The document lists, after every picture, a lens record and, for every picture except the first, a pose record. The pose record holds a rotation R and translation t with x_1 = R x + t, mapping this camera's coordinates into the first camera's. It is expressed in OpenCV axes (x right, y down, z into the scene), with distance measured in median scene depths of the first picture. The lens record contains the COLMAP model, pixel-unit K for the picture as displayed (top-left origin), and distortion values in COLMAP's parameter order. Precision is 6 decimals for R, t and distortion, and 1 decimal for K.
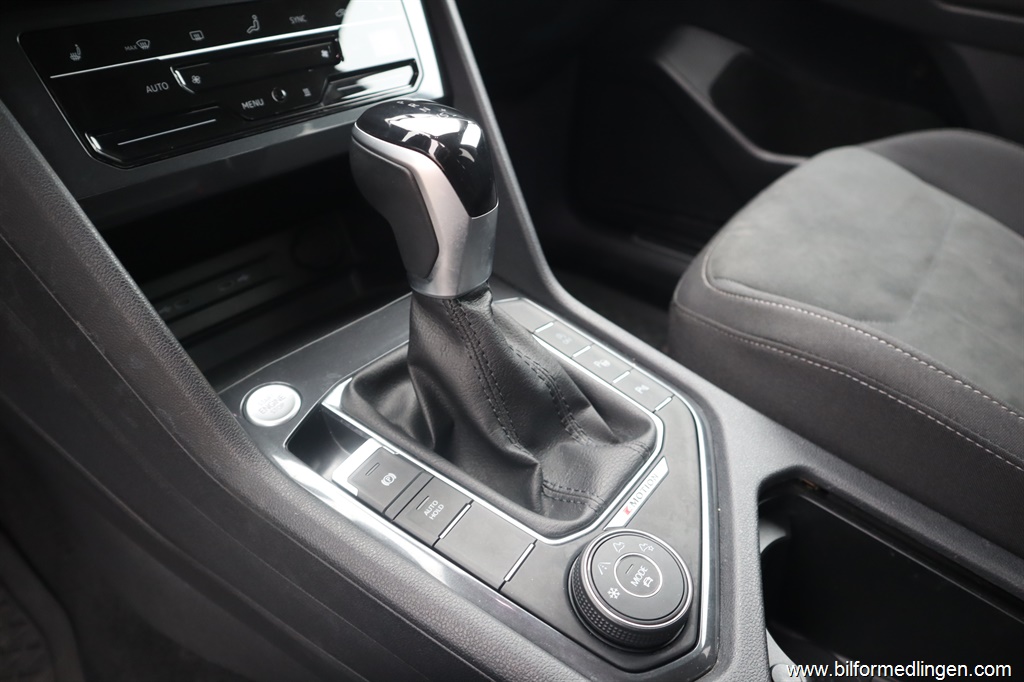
lens RADIAL K [[710.9, 0, 514.1], [0, 710.9, 341.5], [0, 0, 1]] dist [-0.089700, 0.039208]
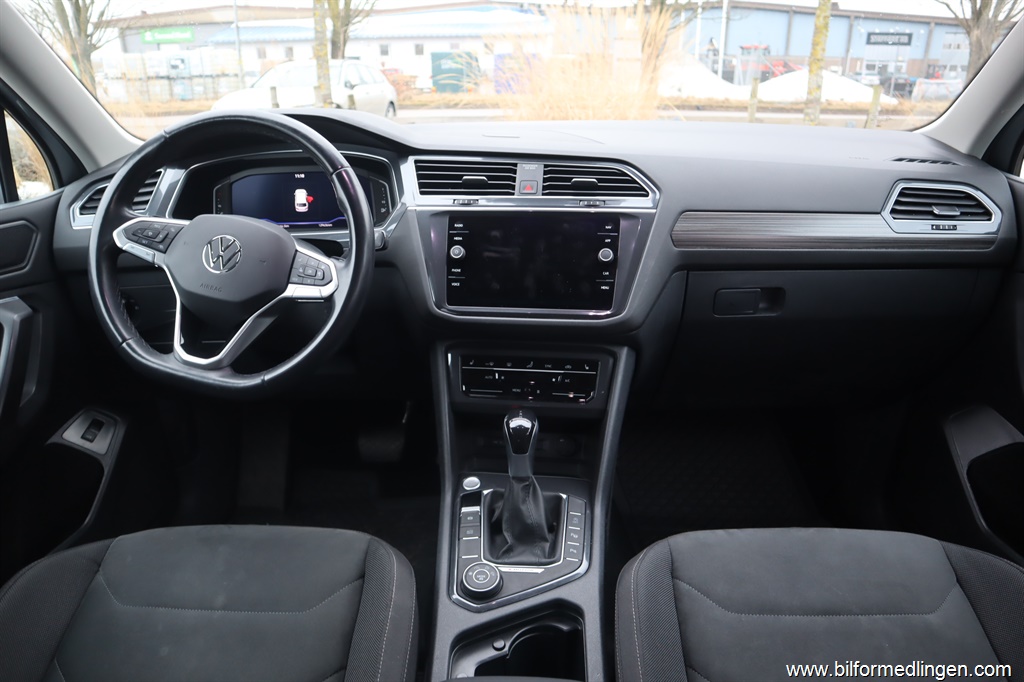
lens RADIAL K [[710.9, 0, 495.5], [0, 710.9, 338.6], [0, 0, 1]] dist [-0.089700, 0.039208]
pose [[0.534187, 0.280621, -0.797431, 1.905729], [-0.442839, 0.896404, 0.018799, -0.552163], [0.720096, 0.343092, 0.603117, -0.945994]]
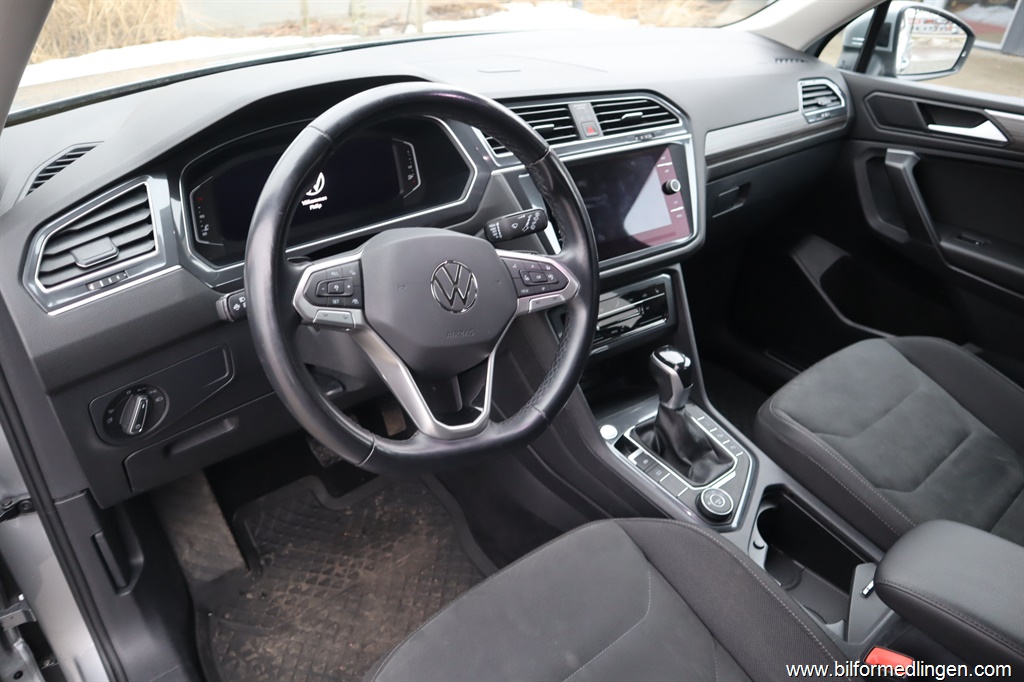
lens RADIAL K [[710.9, 0, 510.8], [0, 710.9, 344.4], [0, 0, 1]] dist [-0.089700, 0.039208]
pose [[0.964489, 0.147300, -0.219236, -0.125928], [-0.152675, 0.988247, -0.007685, -0.194720], [0.215528, 0.040884, 0.975642, -2.087355]]
